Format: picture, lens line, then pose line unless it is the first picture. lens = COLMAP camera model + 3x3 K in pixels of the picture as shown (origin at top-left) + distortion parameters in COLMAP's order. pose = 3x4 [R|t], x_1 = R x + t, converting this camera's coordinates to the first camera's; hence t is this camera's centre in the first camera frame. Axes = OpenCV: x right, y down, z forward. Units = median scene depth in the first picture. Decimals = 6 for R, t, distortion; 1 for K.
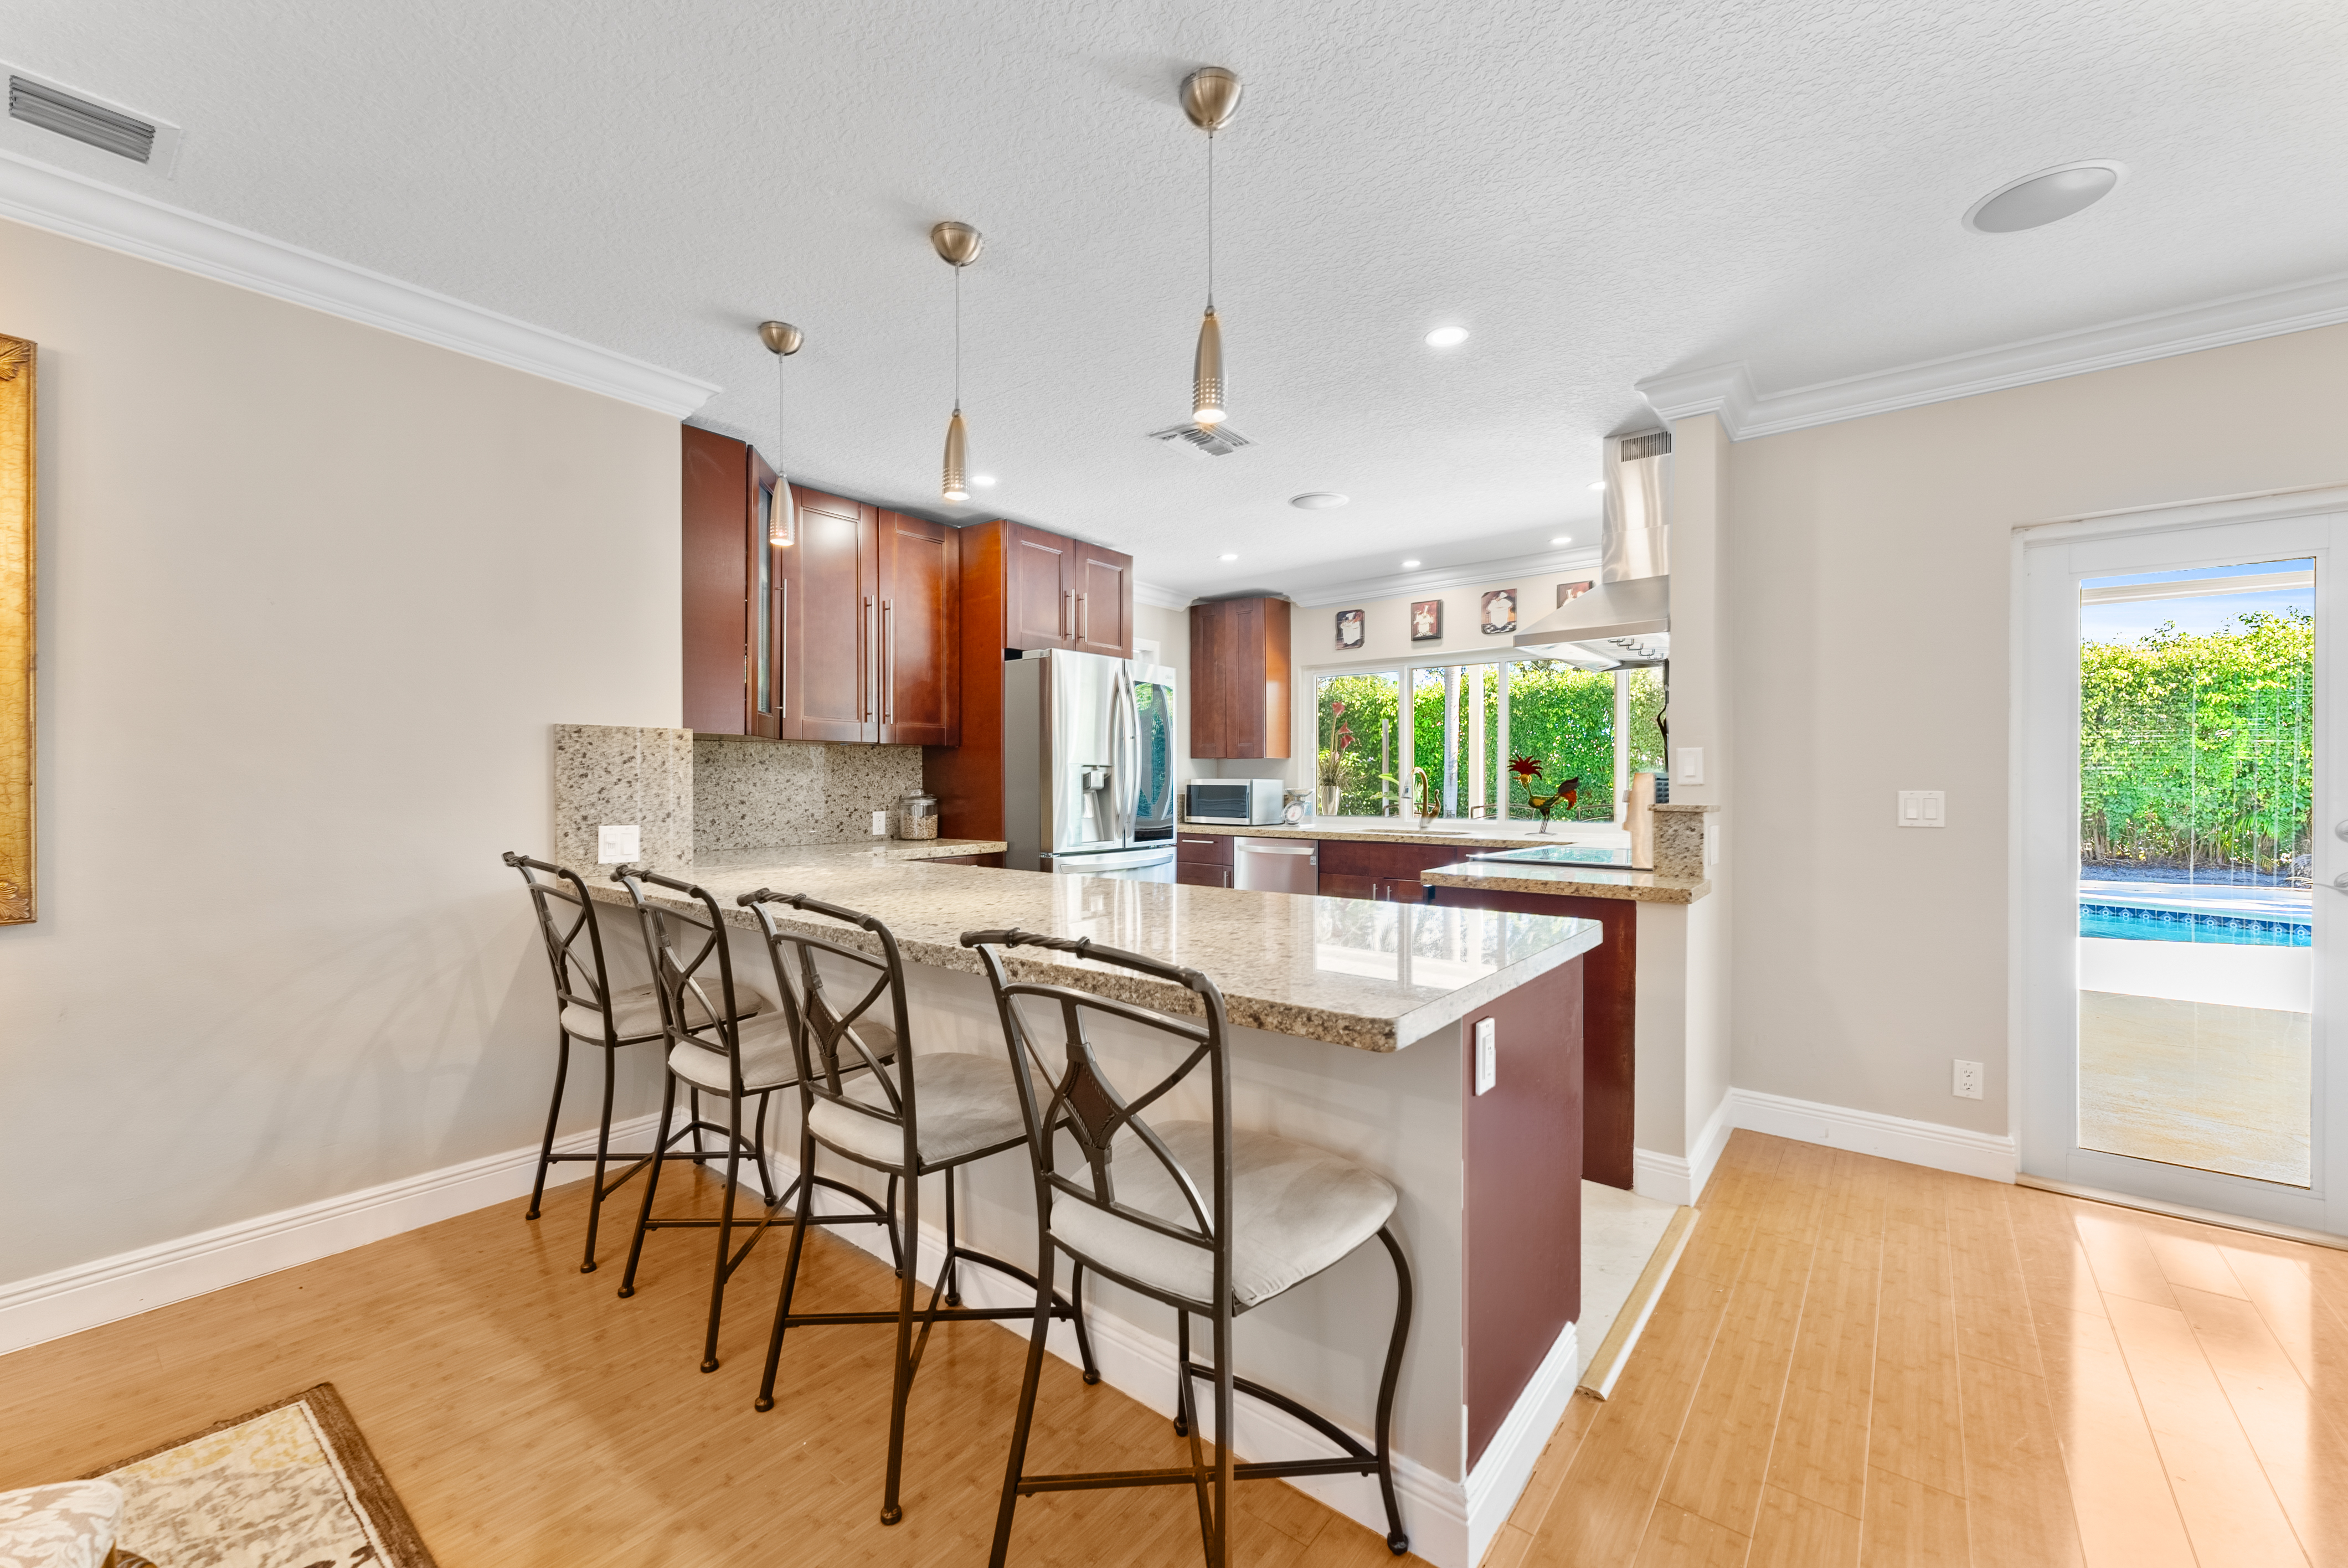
lens RADIAL K [[924.6, 0, 1174.0], [0, 924.6, 784.0], [0, 0, 1]] dist [0.000441, -0.000143]
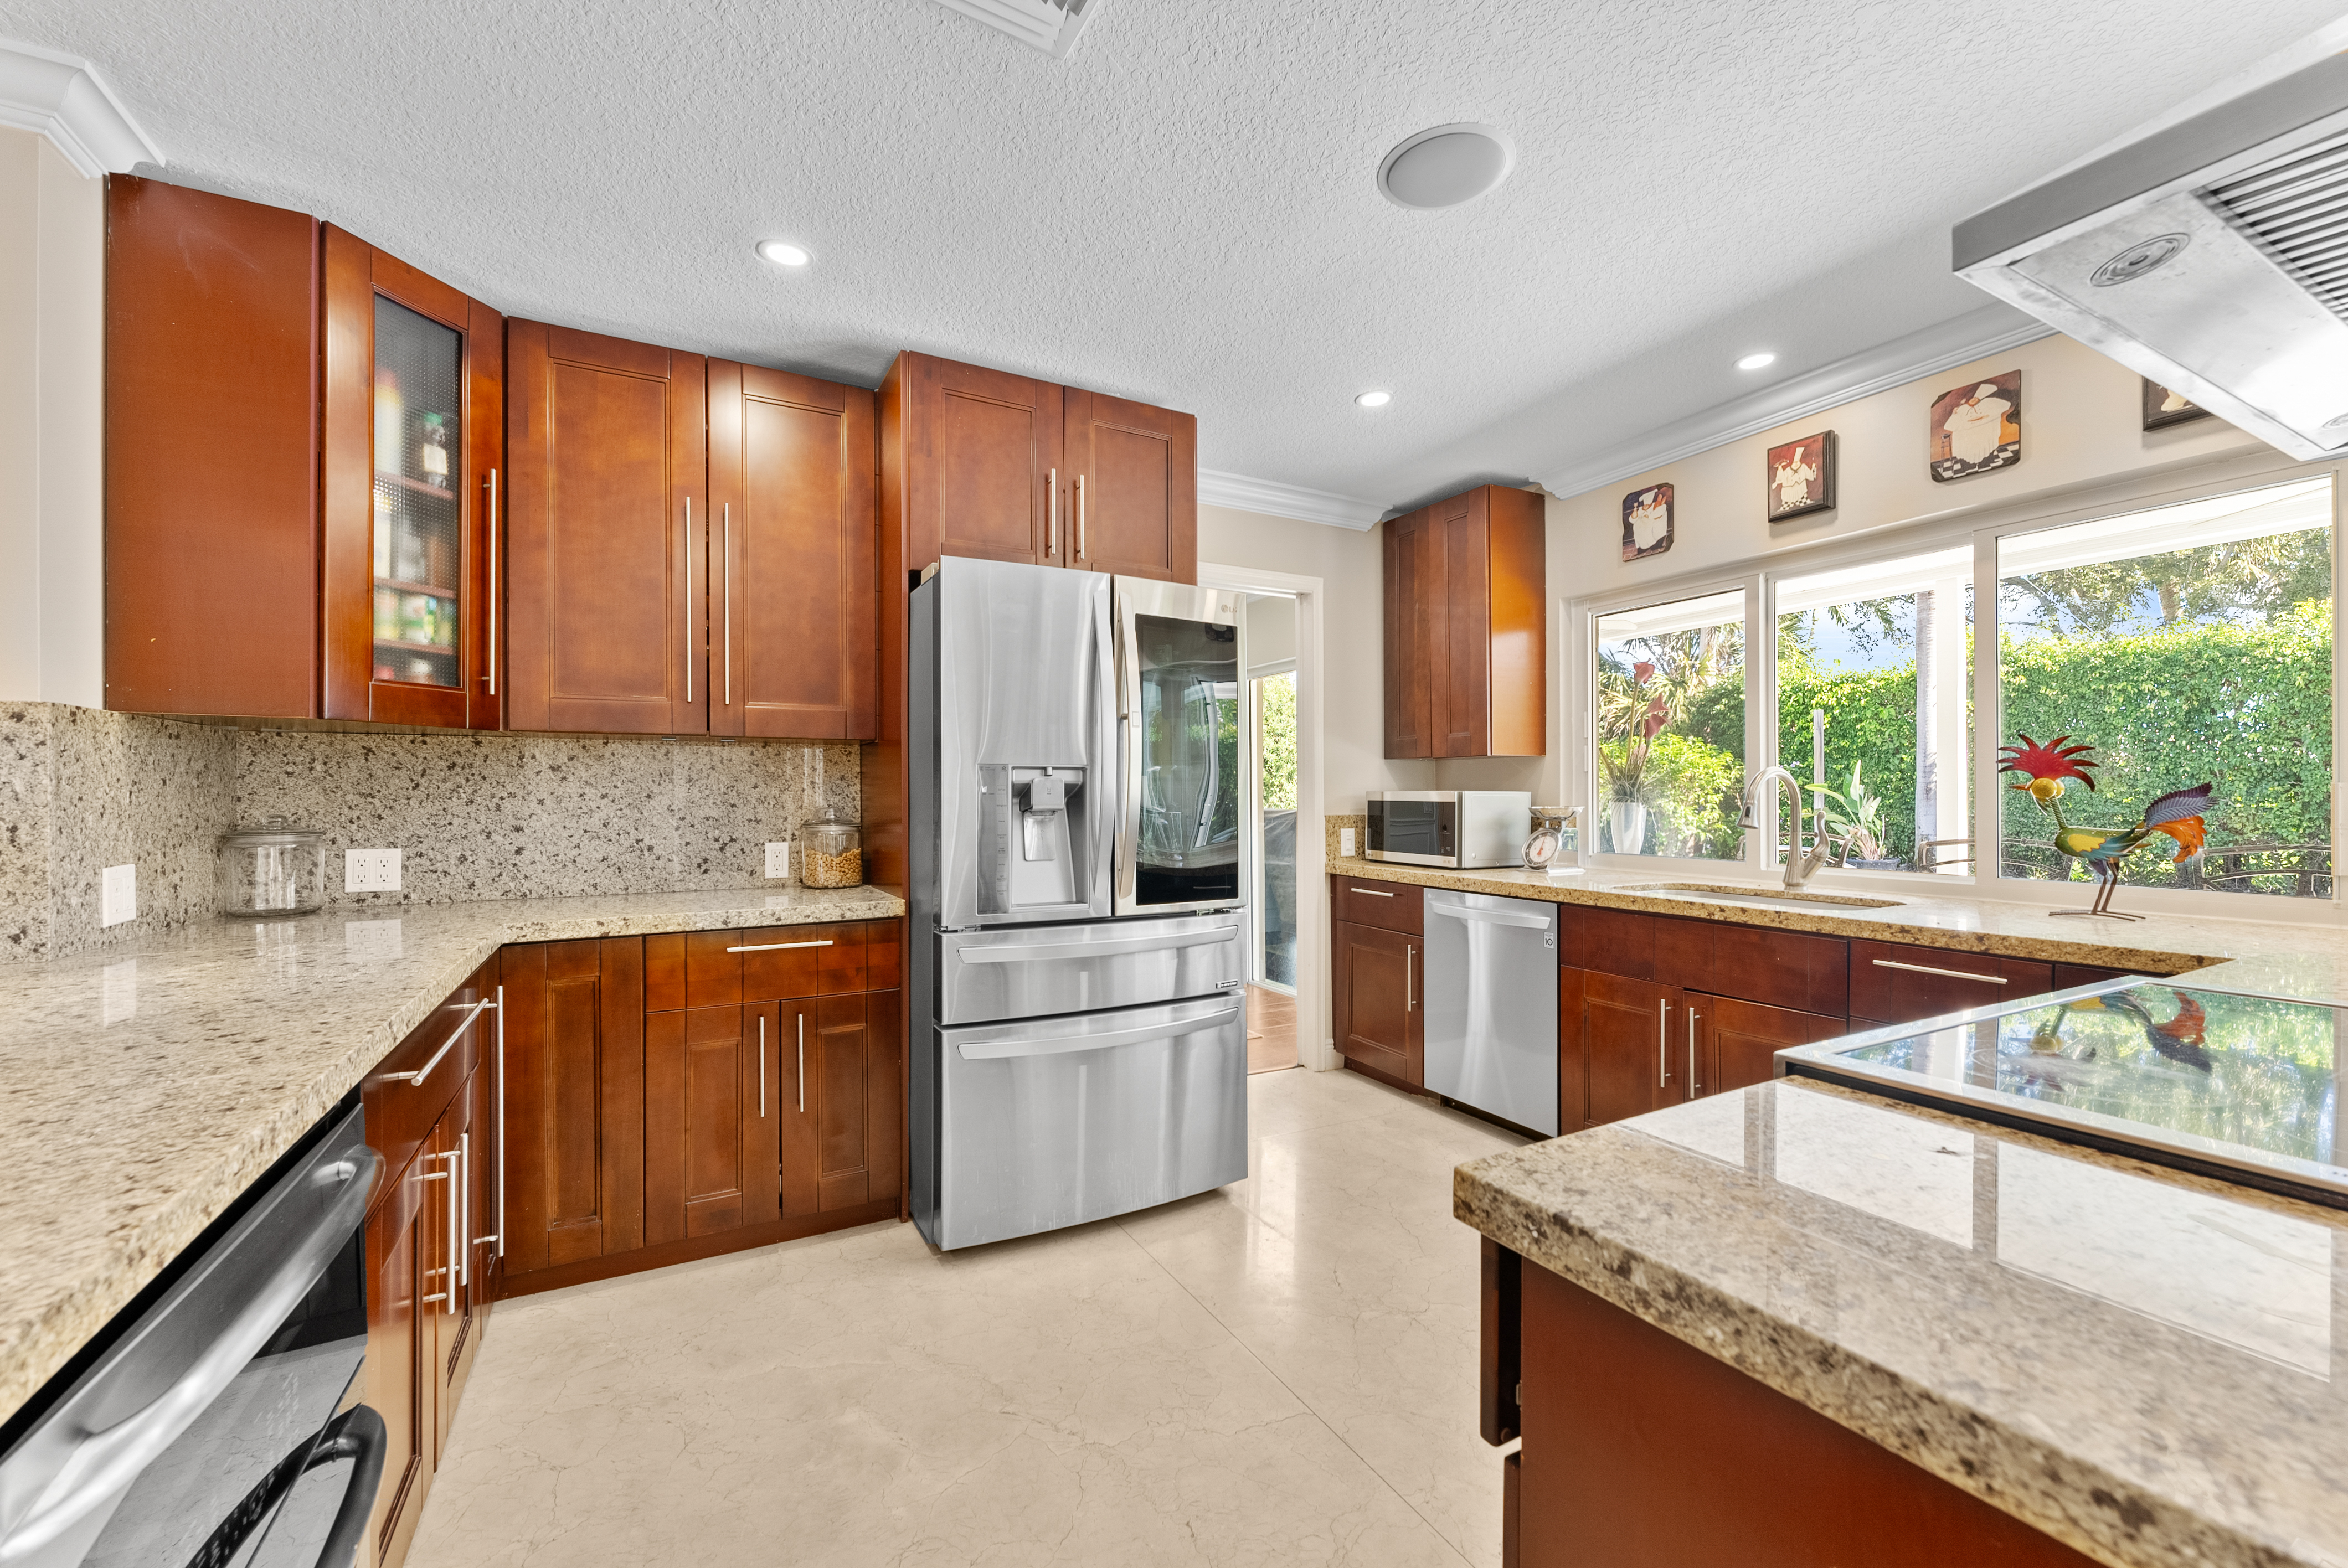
lens RADIAL K [[932.9, 0, 1175.5], [0, 932.9, 795.3], [0, 0, 1]] dist [-0.002243, -0.000078]
pose [[0.920822, -0.002286, -0.389976, 0.147896], [0.001224, 0.999995, -0.002972, -0.001102], [0.389980, 0.002259, 0.920820, 0.373455]]
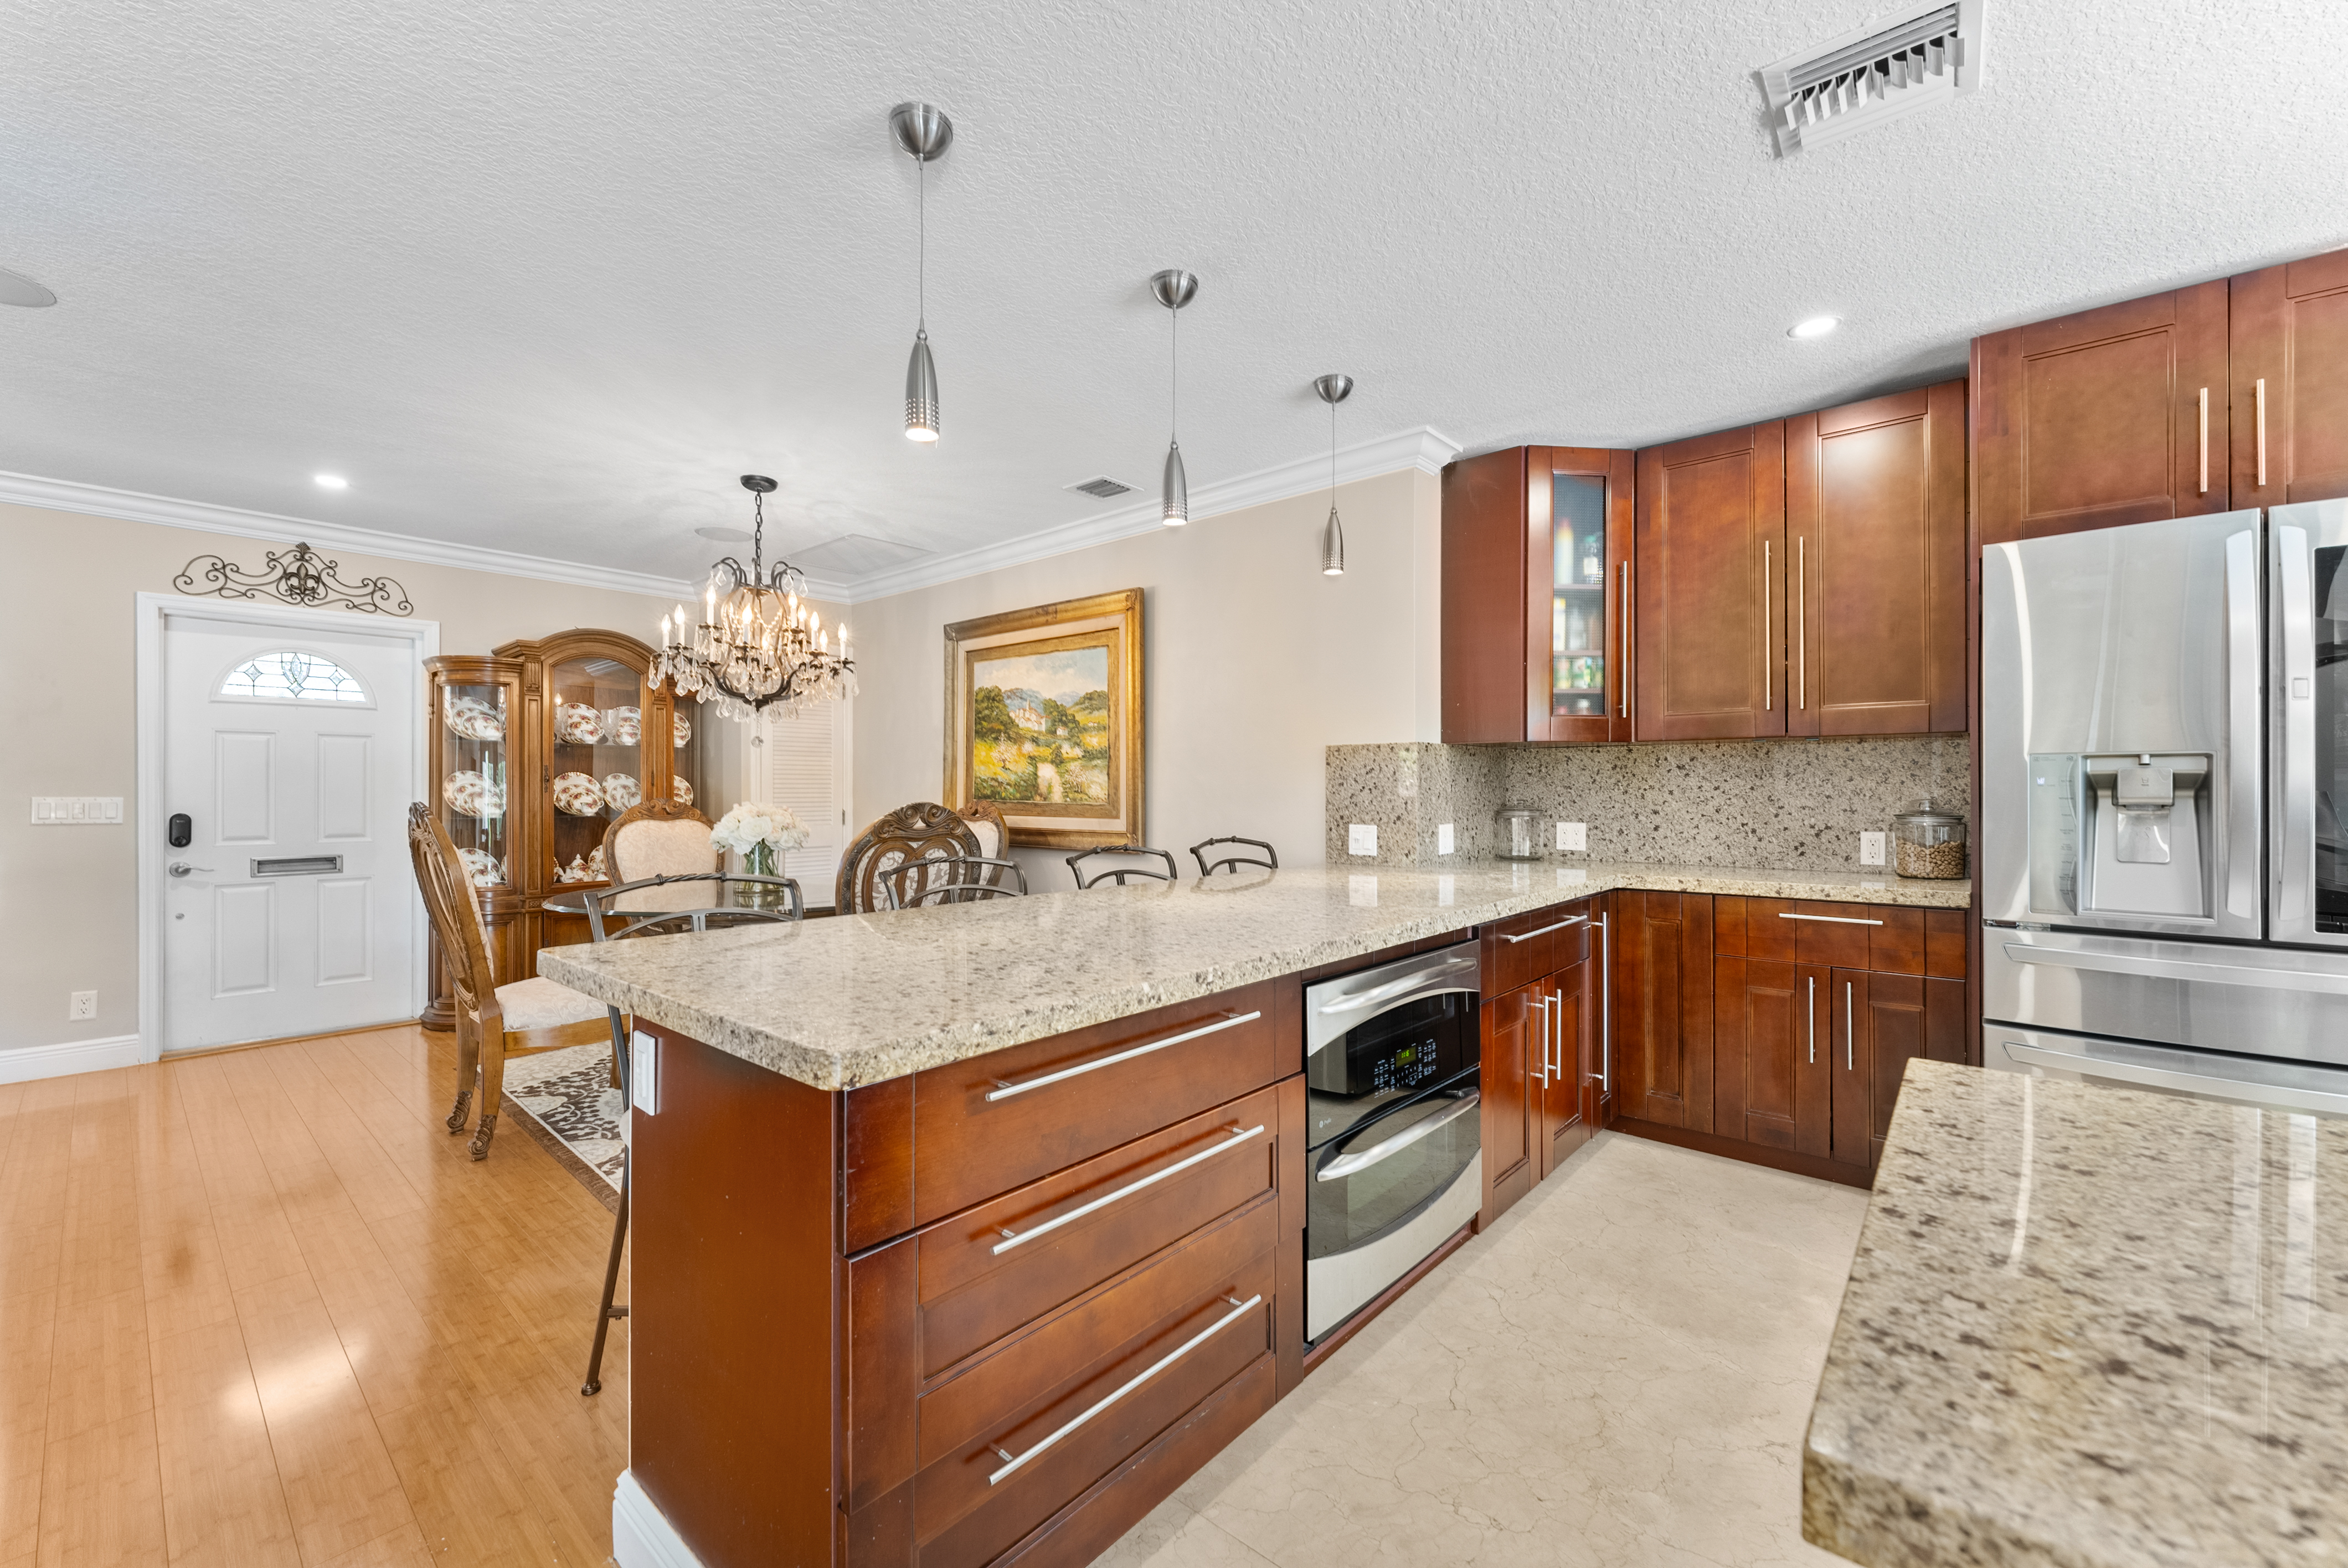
lens RADIAL K [[943.0, 0, 1174.0], [0, 943.0, 784.0], [0, 0, 1]] dist [0.001058, 0.000155]
pose [[-0.050126, -0.006262, -0.998723, 0.313136], [-0.002943, 0.999977, -0.006122, -0.000392], [0.998739, 0.002633, -0.050144, 0.377358]]
